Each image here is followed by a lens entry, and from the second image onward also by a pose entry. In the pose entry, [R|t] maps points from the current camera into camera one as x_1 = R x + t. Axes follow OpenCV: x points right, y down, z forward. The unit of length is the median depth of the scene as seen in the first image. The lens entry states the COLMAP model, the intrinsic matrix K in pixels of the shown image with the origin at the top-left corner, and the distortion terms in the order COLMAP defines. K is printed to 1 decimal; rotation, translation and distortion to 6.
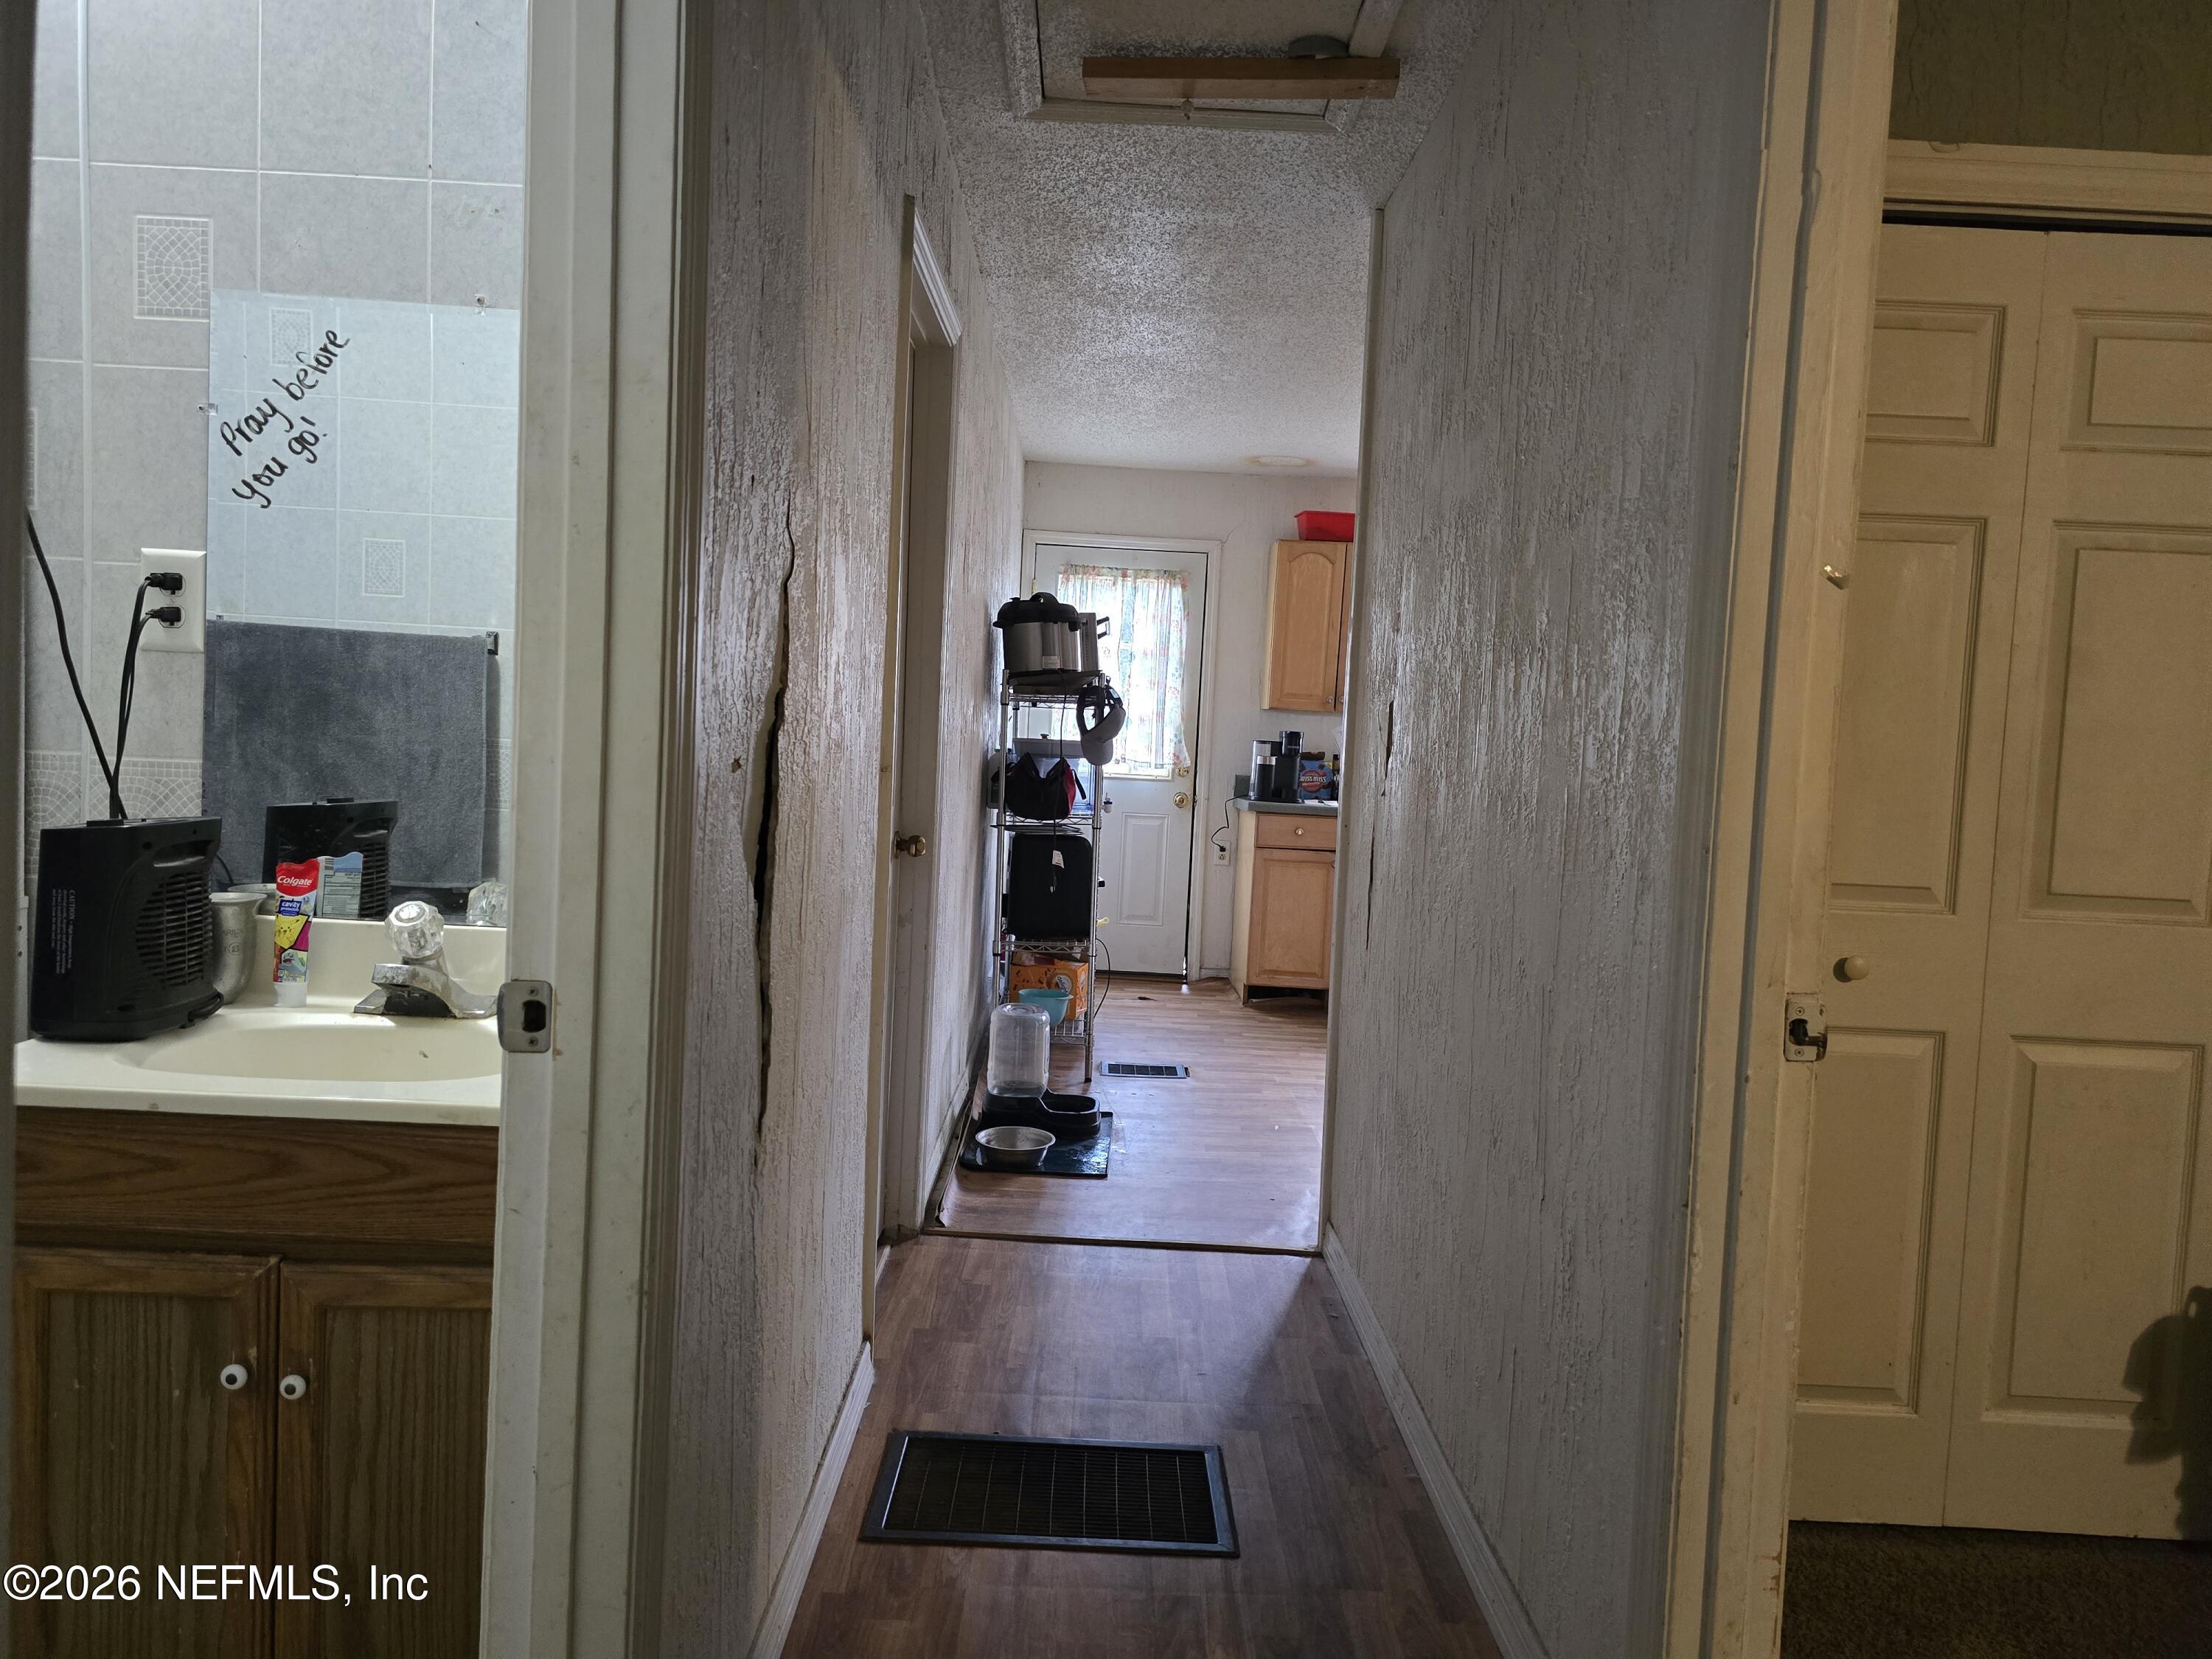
lens RADIAL K [[1556.0, 0, 1118.3], [0, 1556.0, 852.6], [0, 0, 1]] dist [0.055370, -0.058604]
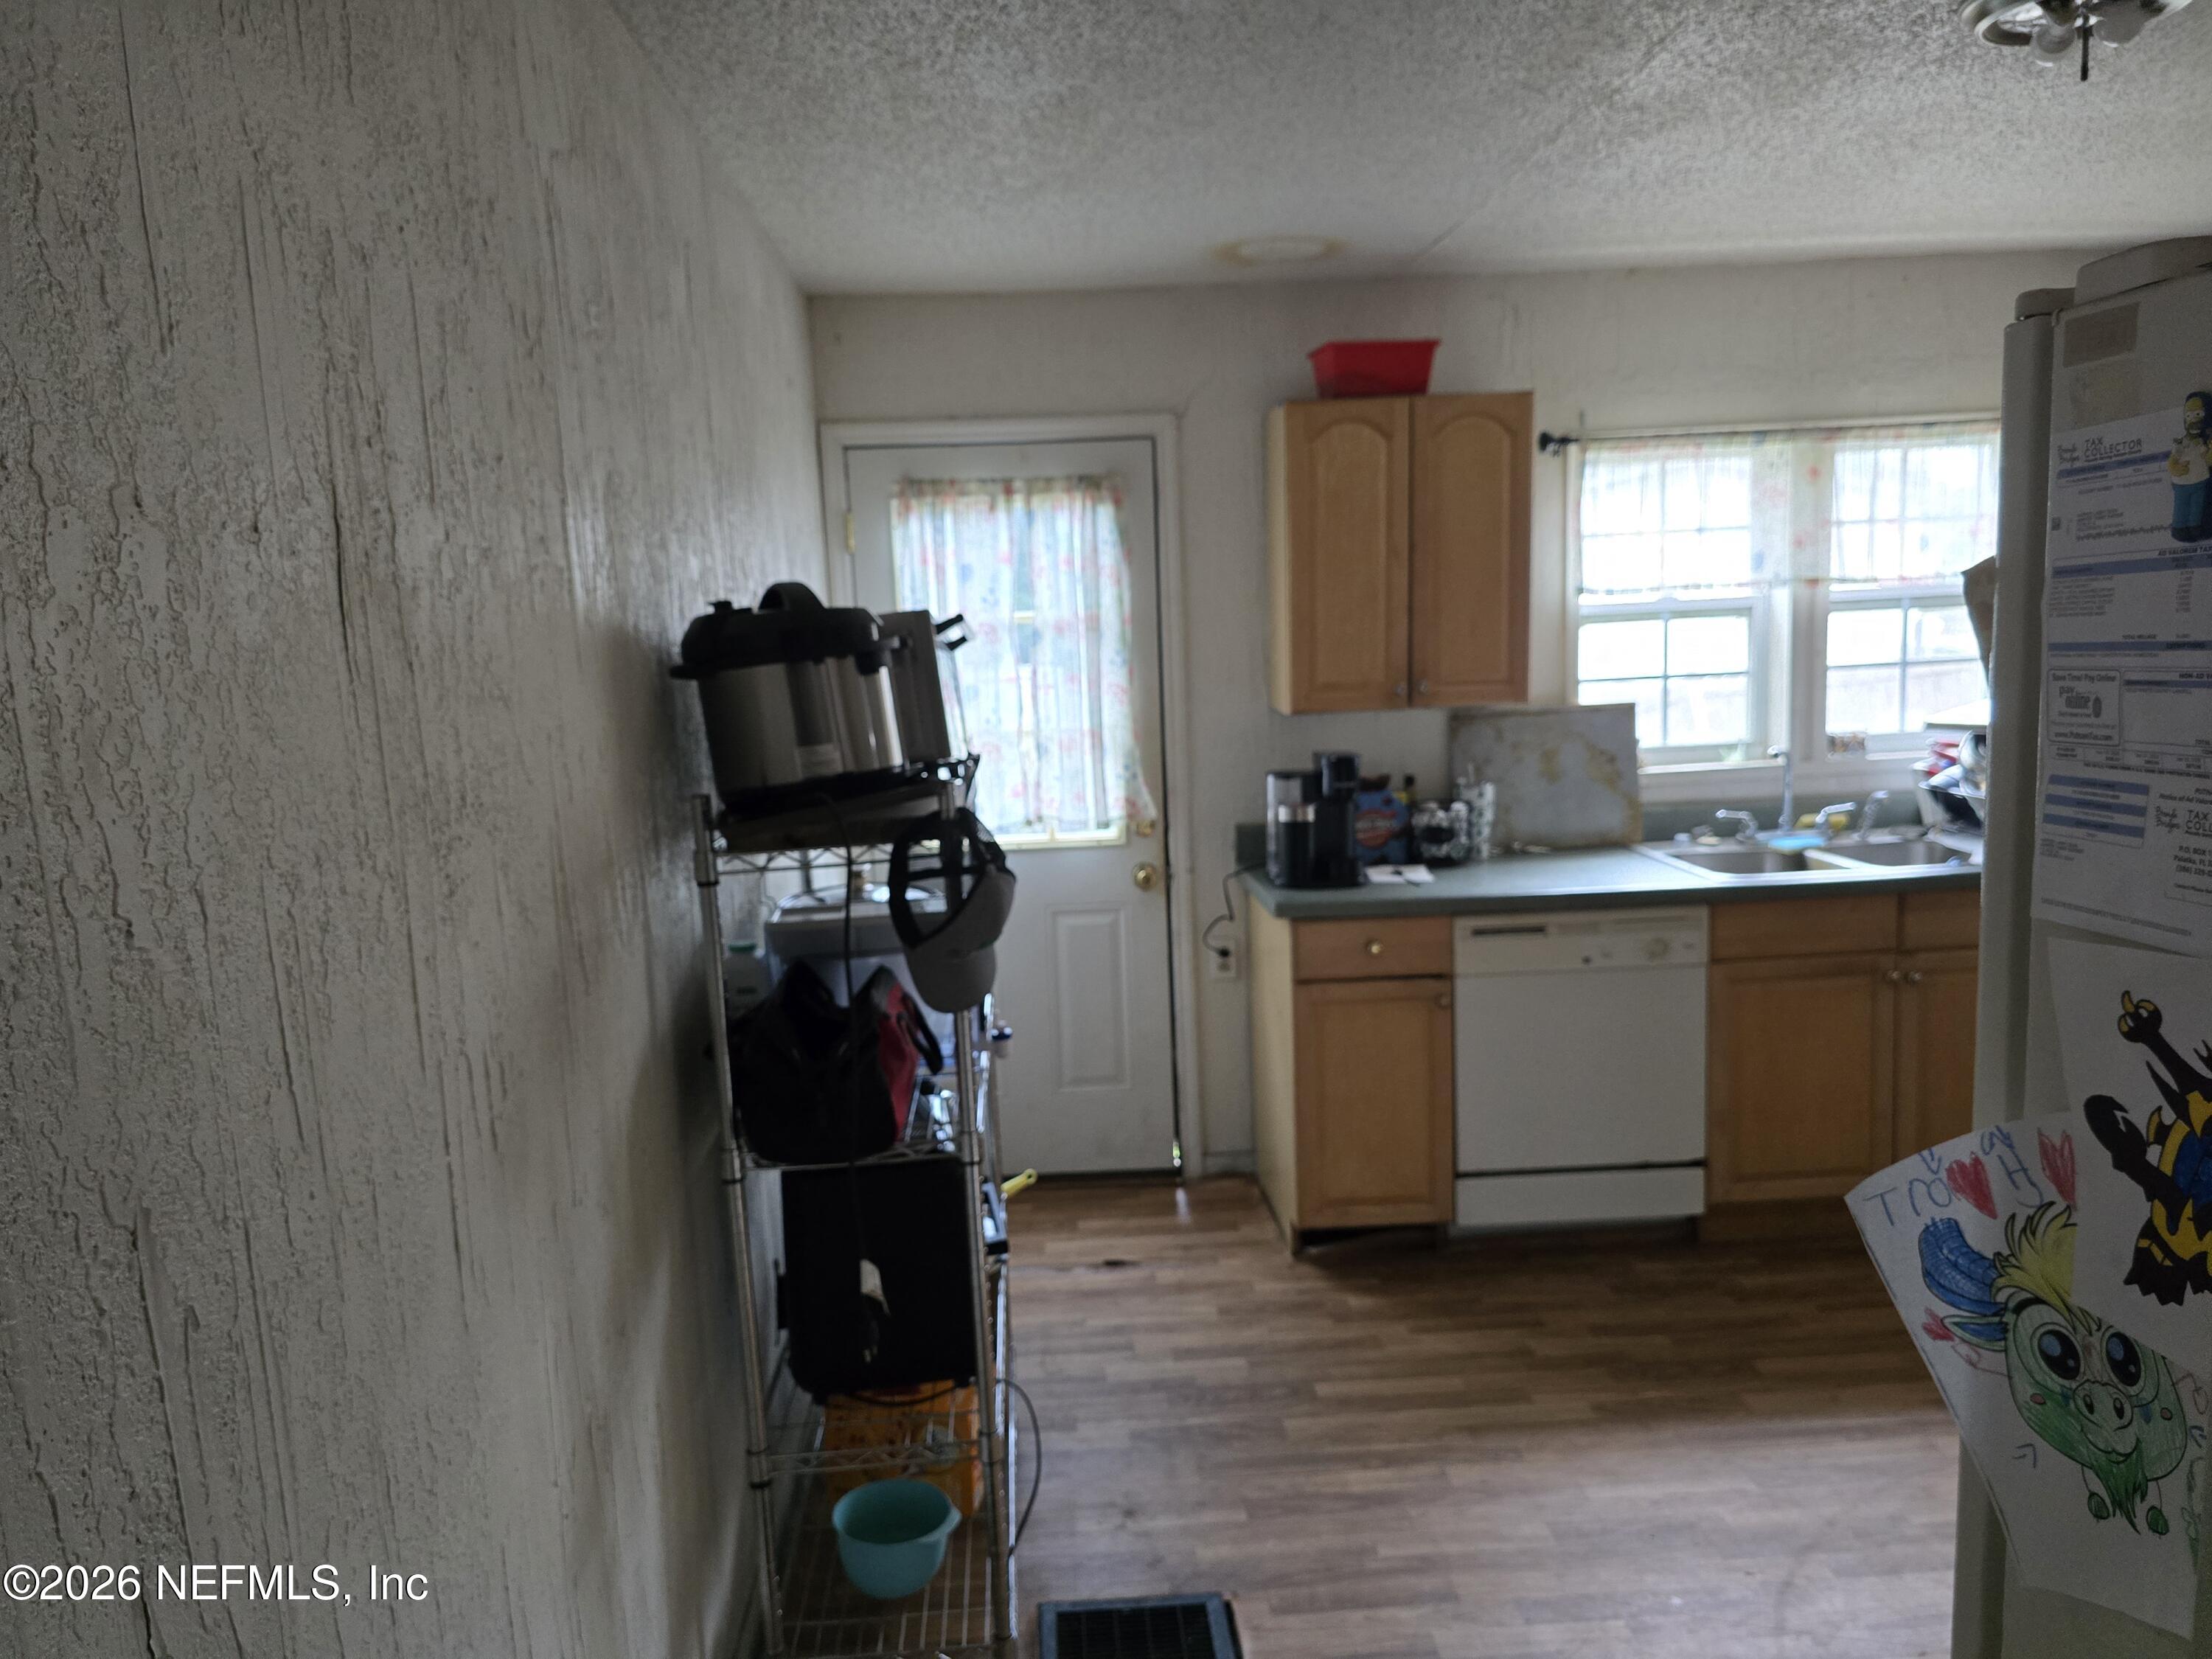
lens RADIAL K [[1556.0, 0, 1118.3], [0, 1556.0, 852.6], [0, 0, 1]] dist [0.055370, -0.058604]
pose [[0.995120, -0.094200, 0.029359, 0.014749], [0.091561, 0.992497, 0.081030, -0.093703], [-0.036772, -0.077947, 0.996279, 0.445211]]
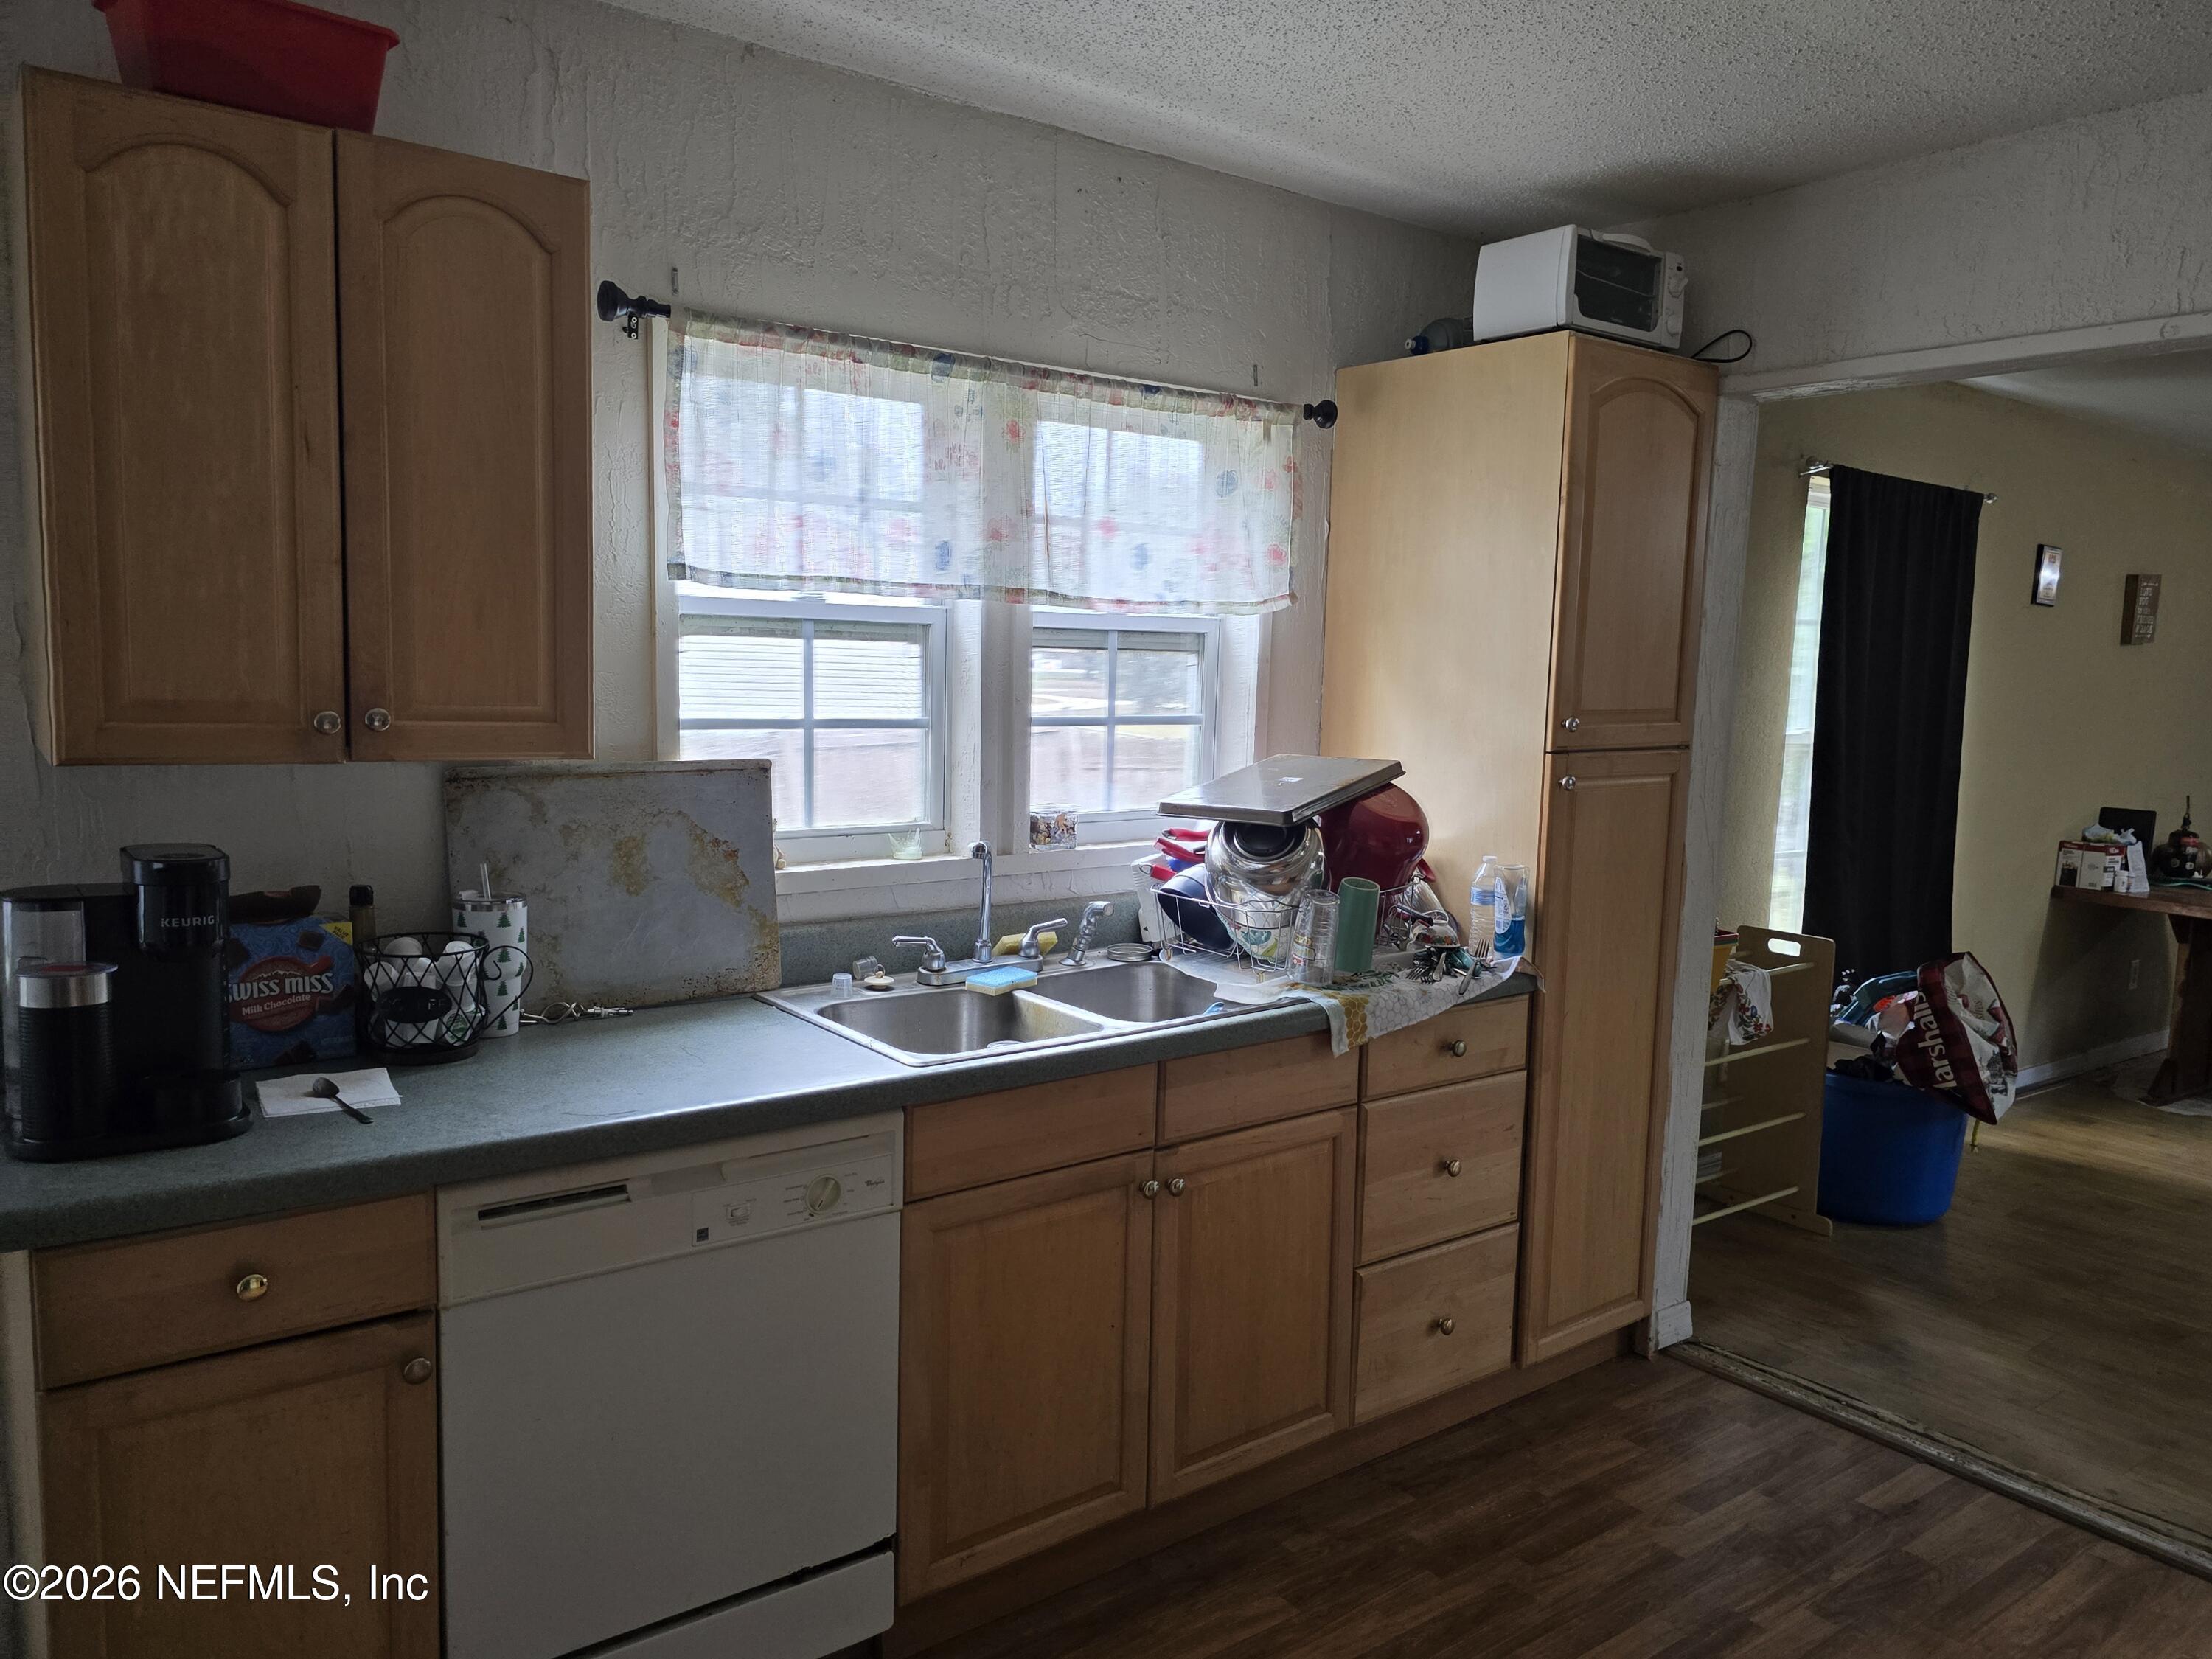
lens RADIAL K [[1556.0, 0, 1118.3], [0, 1556.0, 852.6], [0, 0, 1]] dist [0.055370, -0.058604]
pose [[0.813598, -0.096553, 0.573354, 0.088106], [0.048860, 0.993981, 0.098054, -0.094863], [-0.579371, -0.051763, 0.813419, 0.688358]]
